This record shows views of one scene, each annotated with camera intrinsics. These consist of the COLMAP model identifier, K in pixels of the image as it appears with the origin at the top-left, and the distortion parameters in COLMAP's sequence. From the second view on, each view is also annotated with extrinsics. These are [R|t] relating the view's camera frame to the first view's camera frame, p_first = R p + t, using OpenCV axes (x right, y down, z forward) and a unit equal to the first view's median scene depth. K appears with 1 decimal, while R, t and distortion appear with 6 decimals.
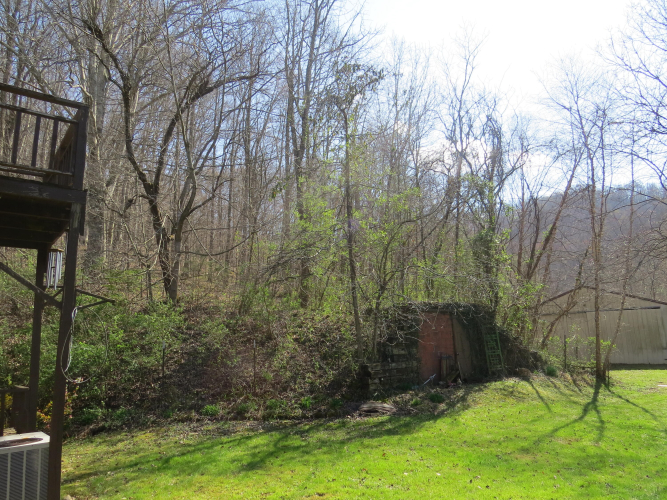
lens RADIAL K [[477.0, 0, 336.0], [0, 477.0, 247.8], [0, 0, 1]] dist [-0.024760, 0.003489]
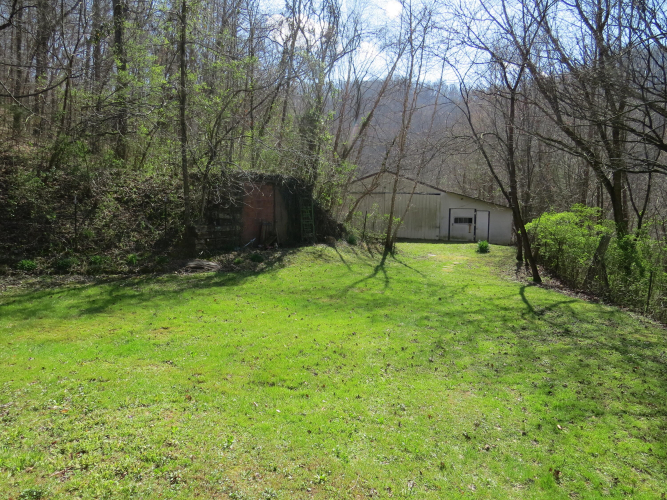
lens RADIAL K [[477.0, 0, 334.8], [0, 477.0, 251.4], [0, 0, 1]] dist [-0.024760, 0.003489]
pose [[0.925207, 0.026082, 0.378566, -0.037776], [-0.128993, 0.959842, 0.249127, -0.002958], [-0.356865, -0.279326, 0.891417, -0.054757]]
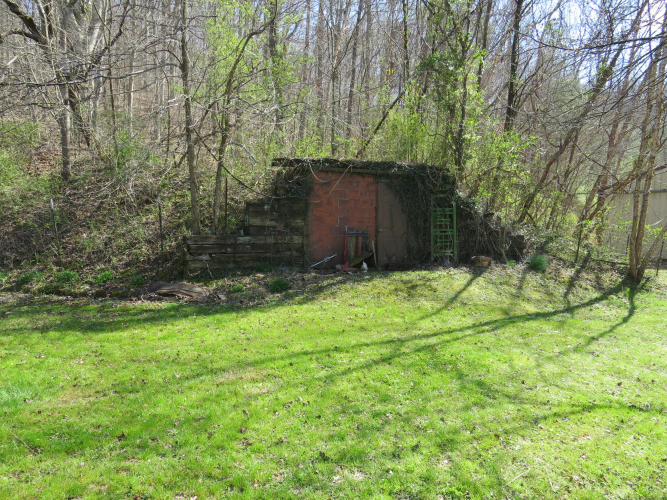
lens RADIAL K [[477.0, 0, 330.5], [0, 477.0, 251.8], [0, 0, 1]] dist [-0.024760, 0.003489]
pose [[0.952306, 0.060790, -0.299029, 0.426796], [0.018305, 0.966810, 0.254839, 0.071945], [0.304596, -0.248158, 0.919586, 0.321742]]
